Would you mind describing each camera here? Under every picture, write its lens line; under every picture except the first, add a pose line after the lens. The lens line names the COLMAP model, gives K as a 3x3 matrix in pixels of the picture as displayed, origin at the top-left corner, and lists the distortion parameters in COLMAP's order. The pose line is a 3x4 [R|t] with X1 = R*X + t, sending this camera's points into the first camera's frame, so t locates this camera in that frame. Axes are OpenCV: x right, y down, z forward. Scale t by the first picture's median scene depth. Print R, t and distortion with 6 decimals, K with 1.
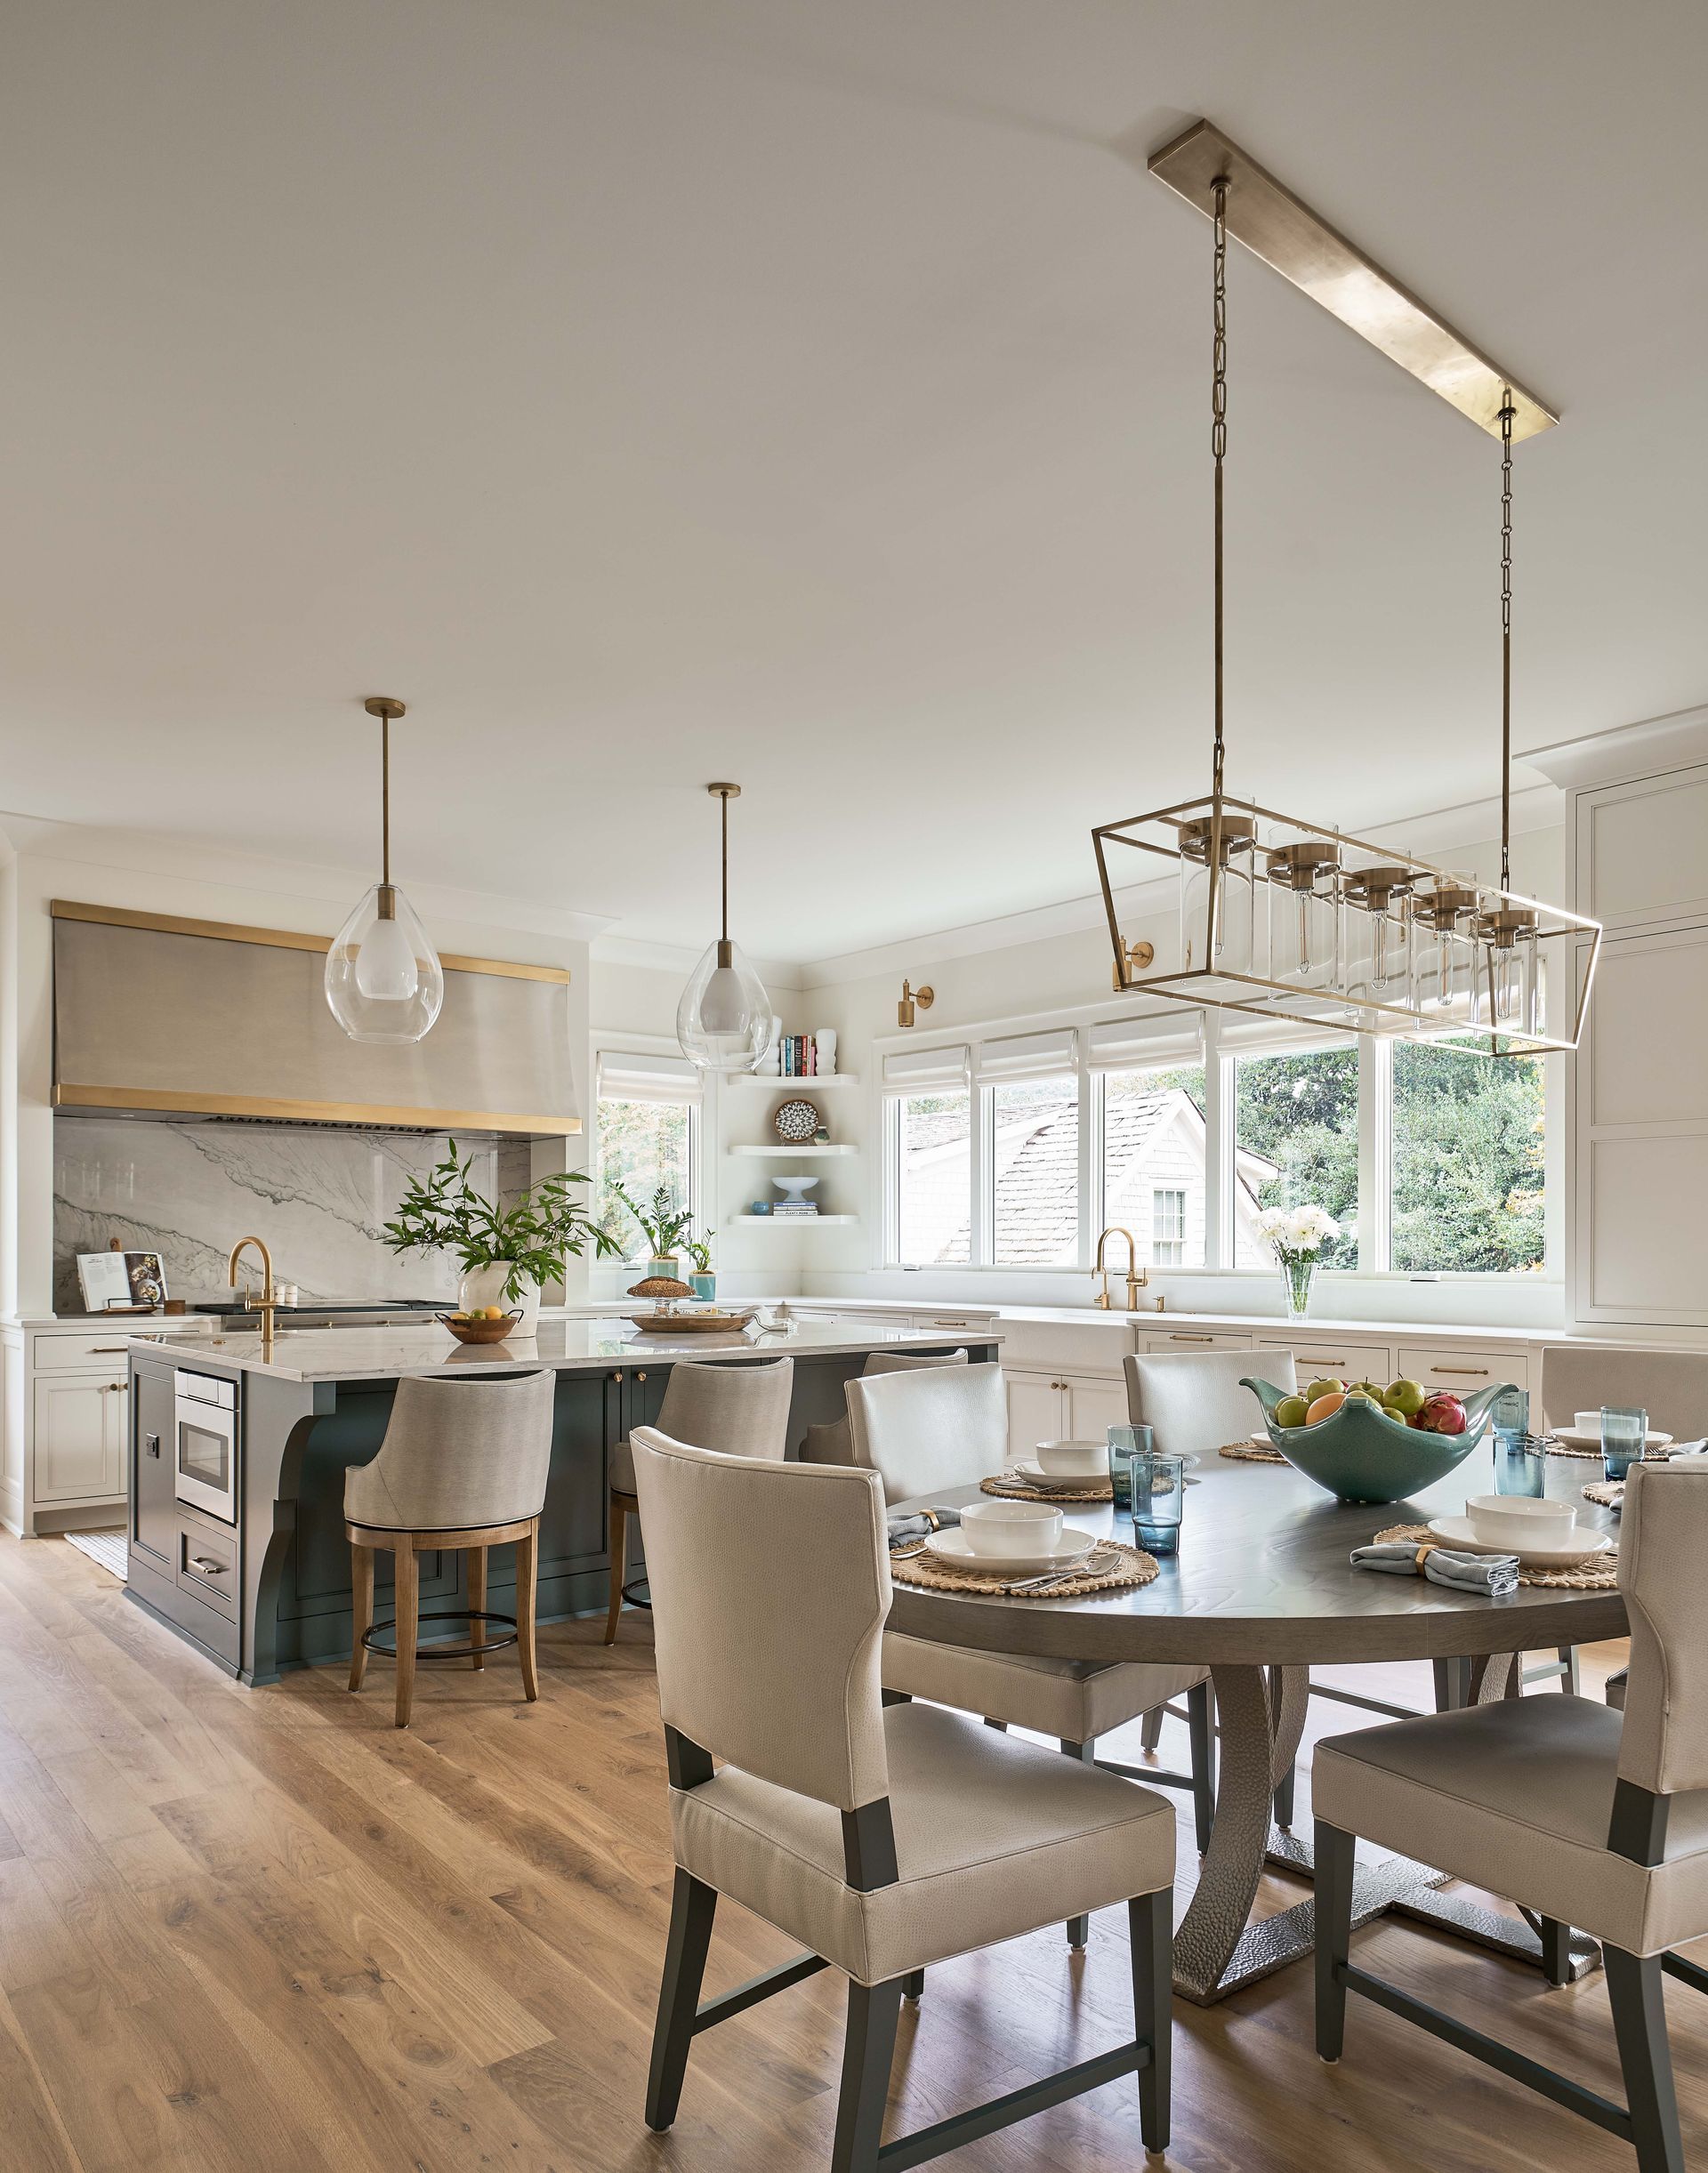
lens RADIAL K [[1425.9, 0, 818.7], [0, 1425.9, 1257.4], [0, 0, 1]] dist [0.001797, 0.000272]
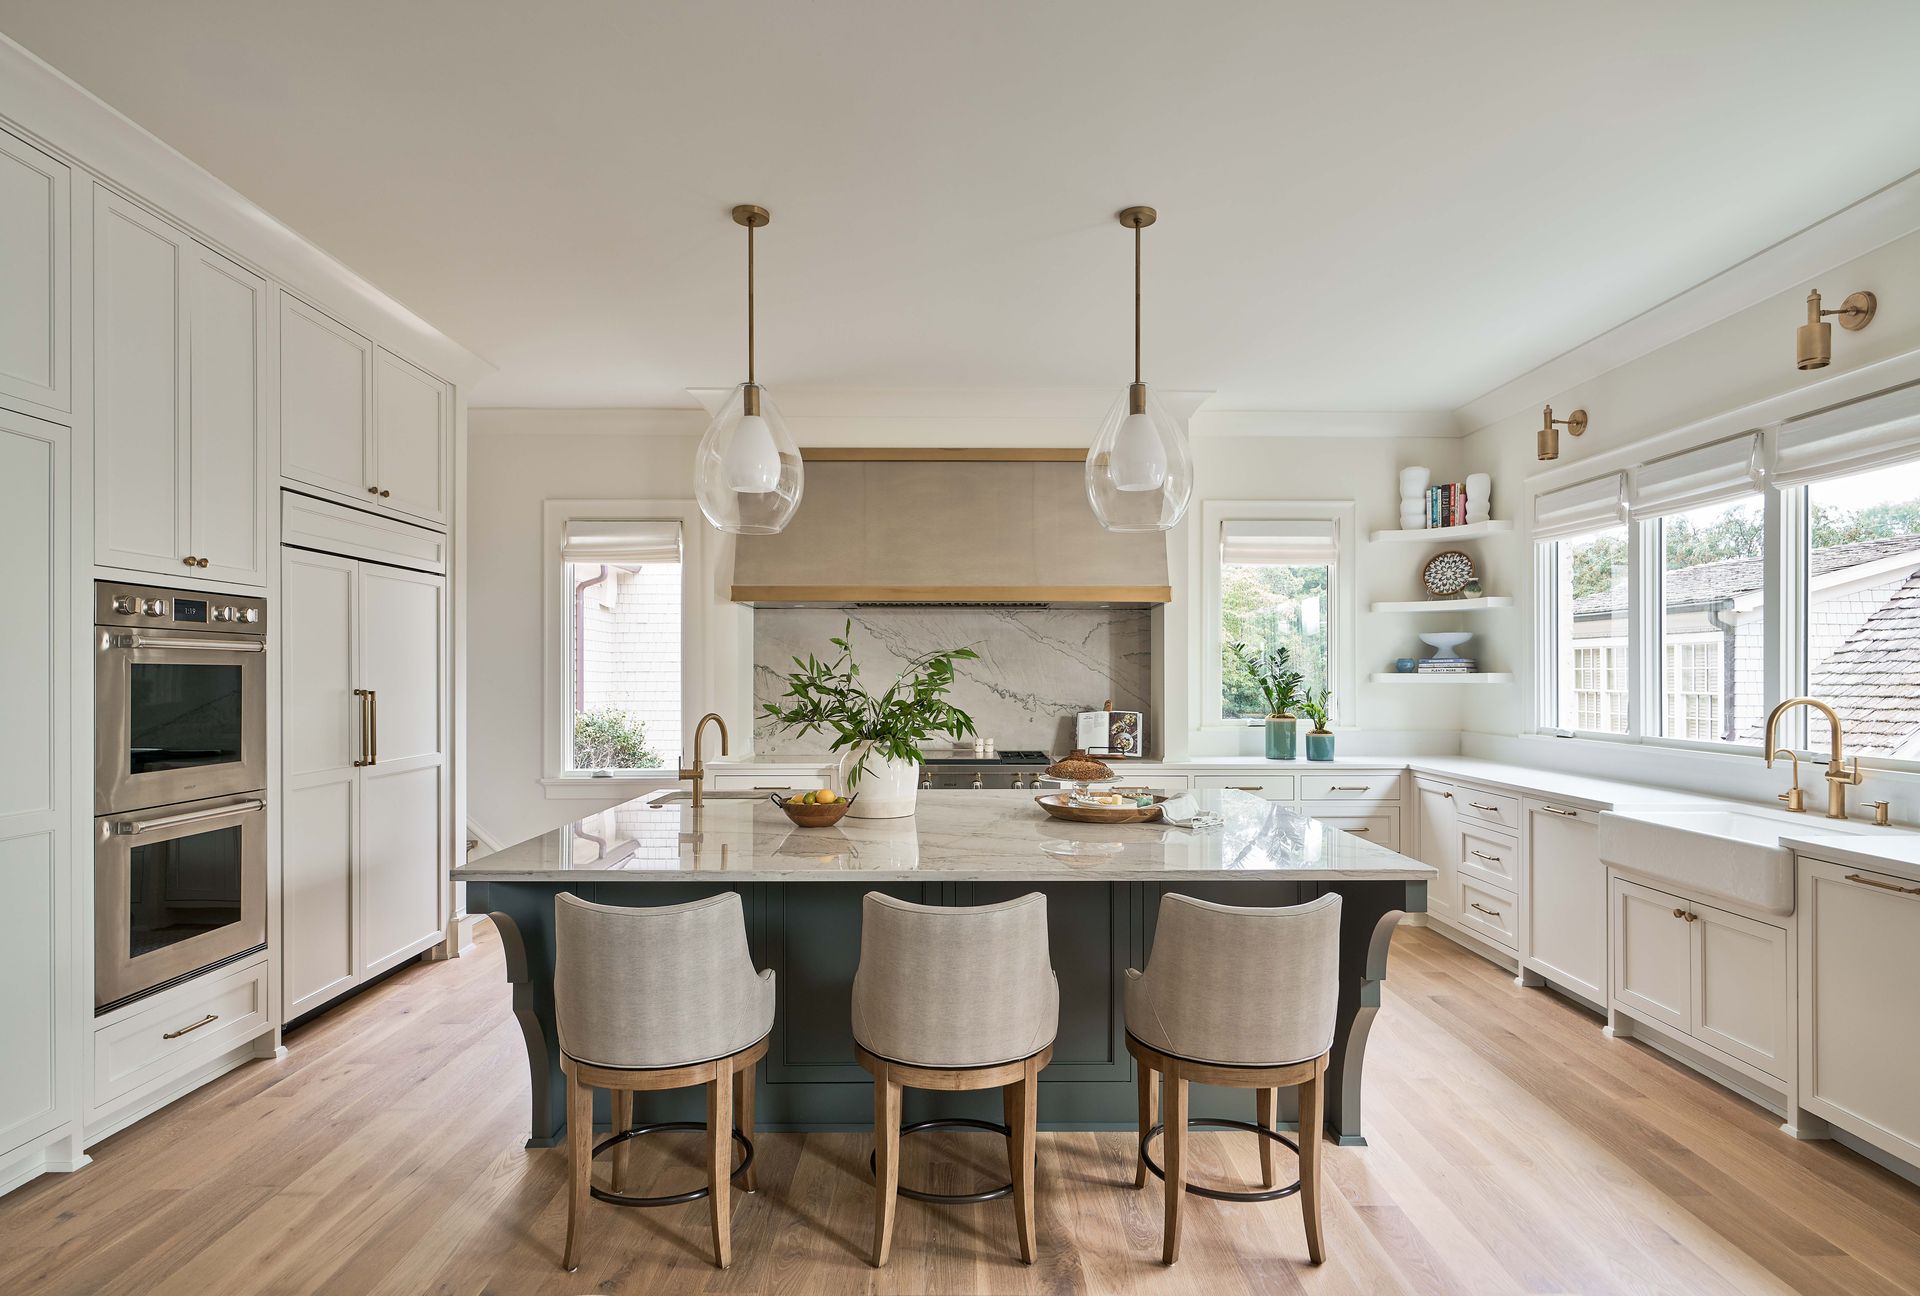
lens RADIAL K [[1017.1, 0, 968.3], [0, 1017.1, 674.5], [0, 0, 1]] dist [-0.000777, 0.000045]
pose [[0.786731, -0.001988, -0.617293, 0.164540], [-0.003888, 0.999959, -0.008175, -0.023280], [0.617284, 0.008831, 0.786691, 0.289800]]
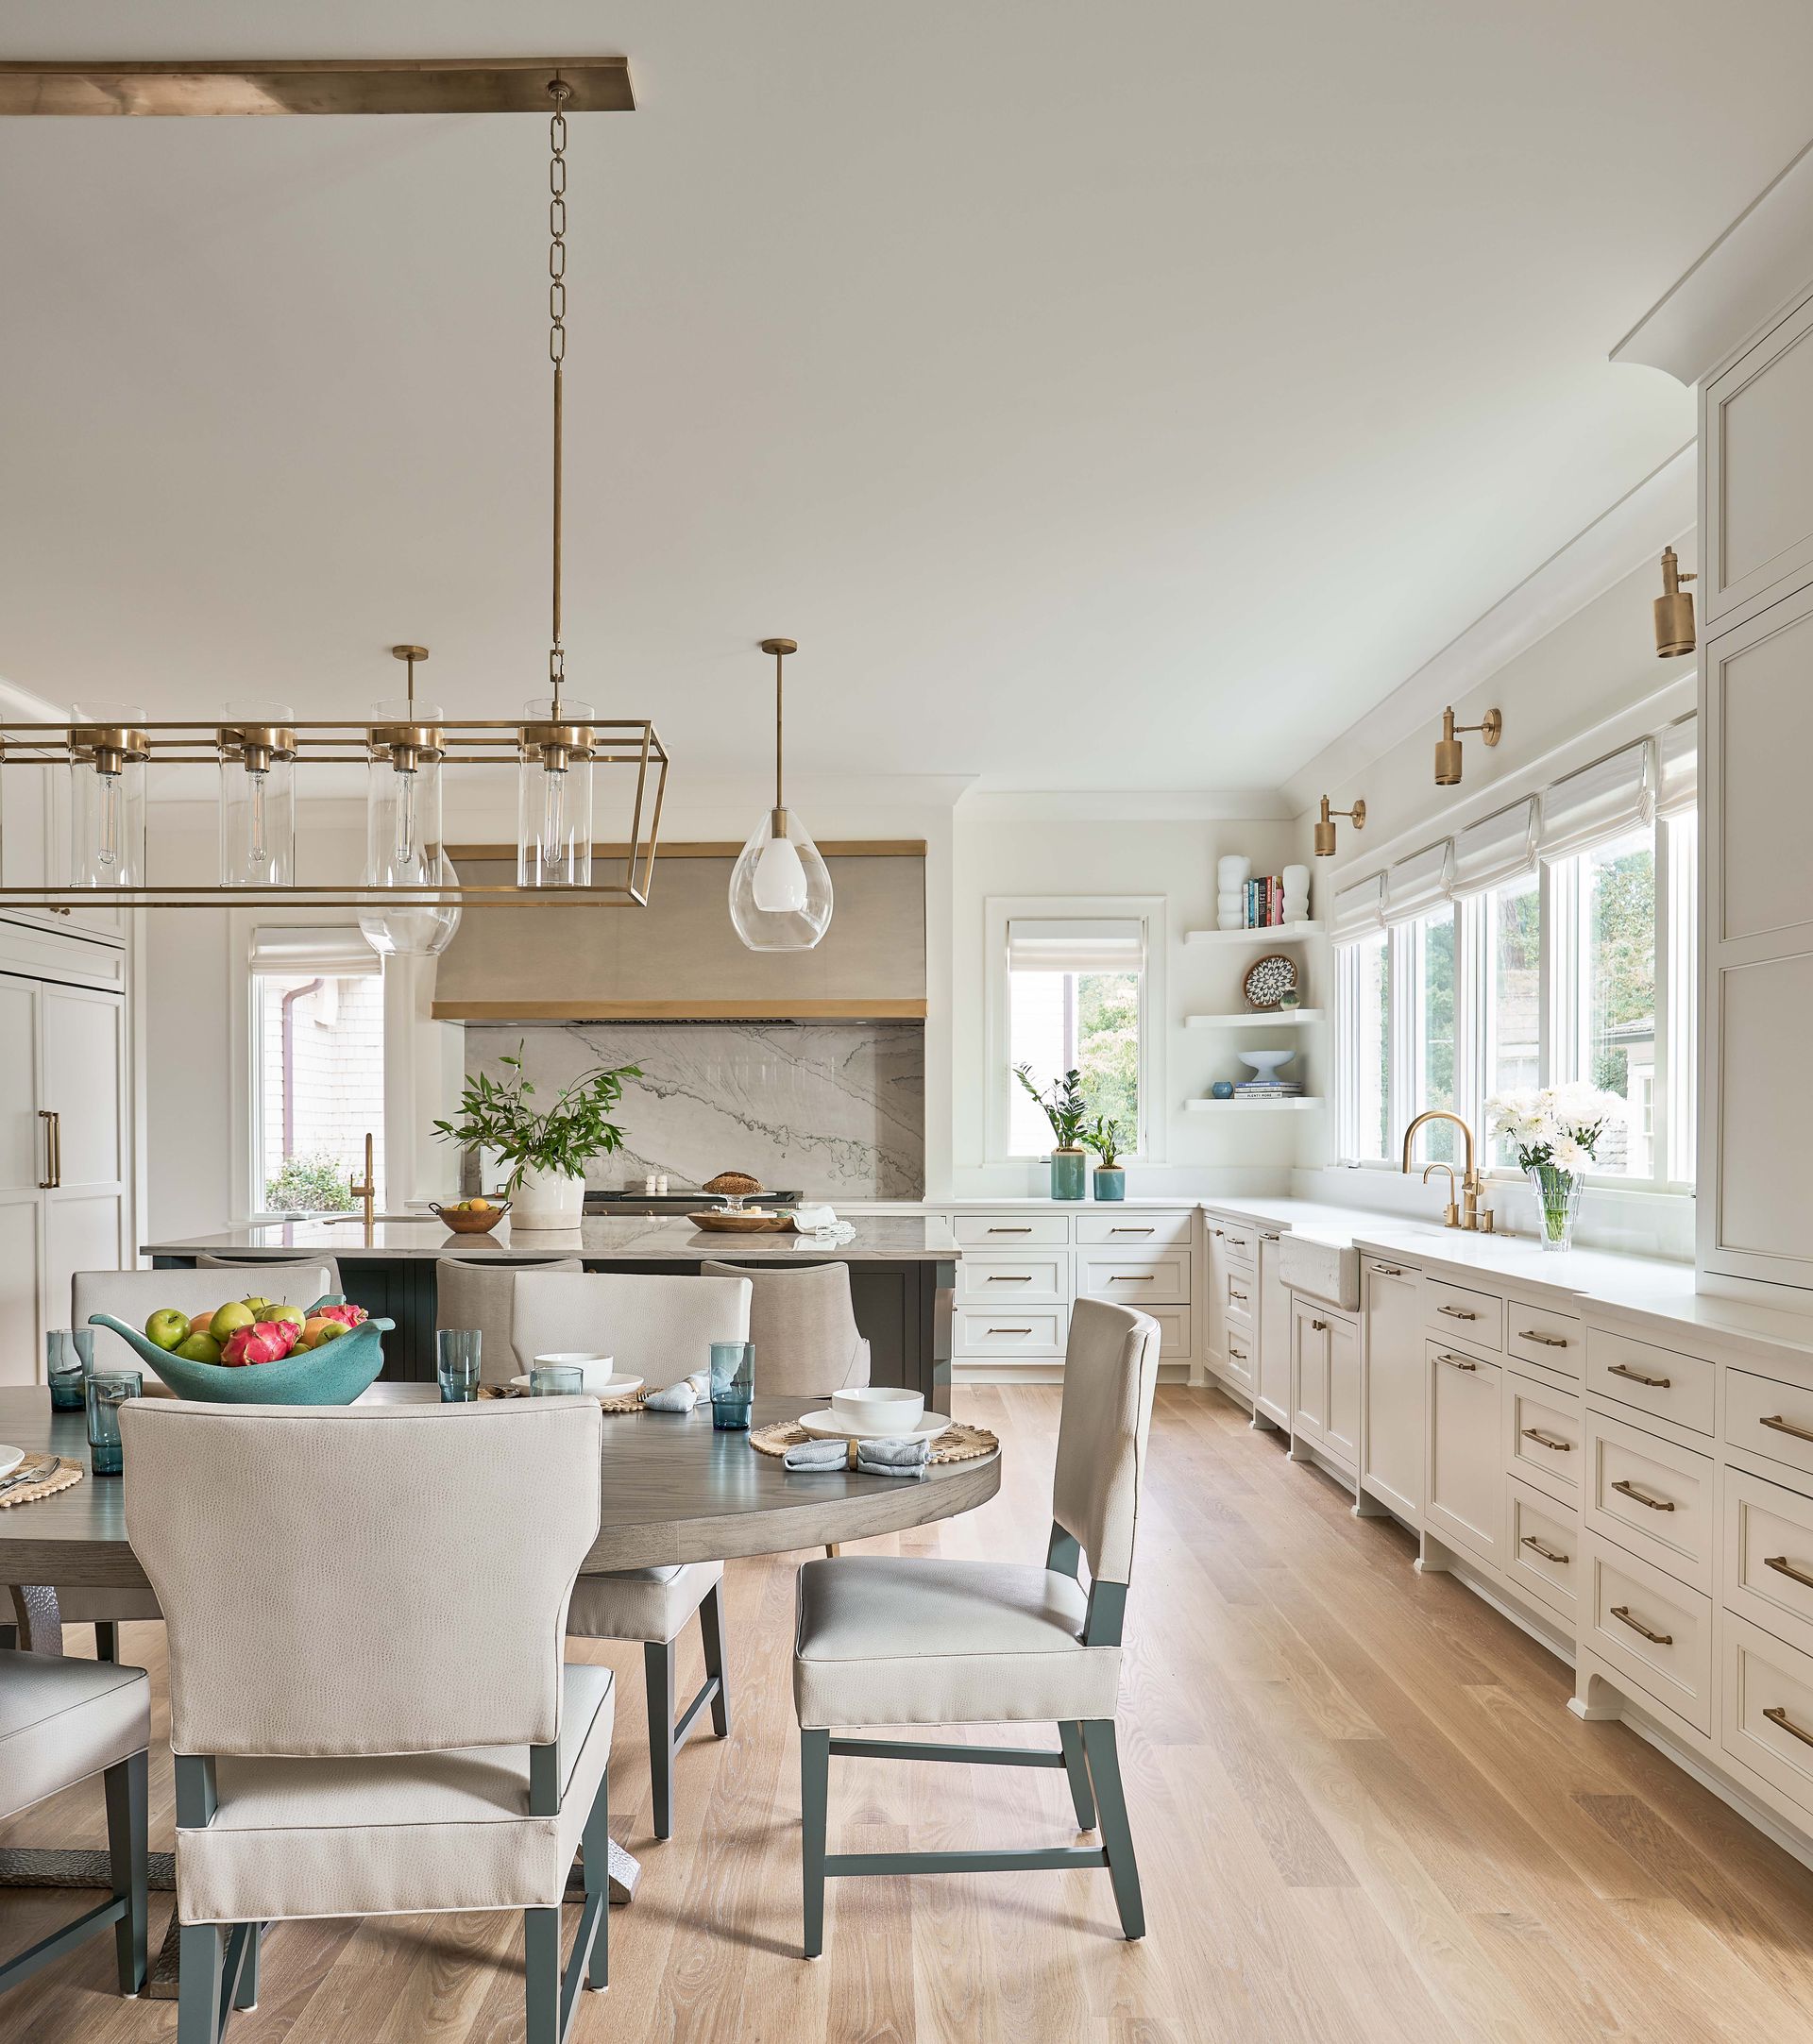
lens RADIAL K [[1626.1, 0, 818.6], [0, 1626.1, 1150.1], [0, 0, 1]] dist [0.000638, -0.002138]
pose [[0.748206, 0.005990, -0.663440, 0.440114], [-0.003425, 0.999981, 0.005166, -0.004447], [0.663458, -0.001592, 0.748212, 0.150327]]
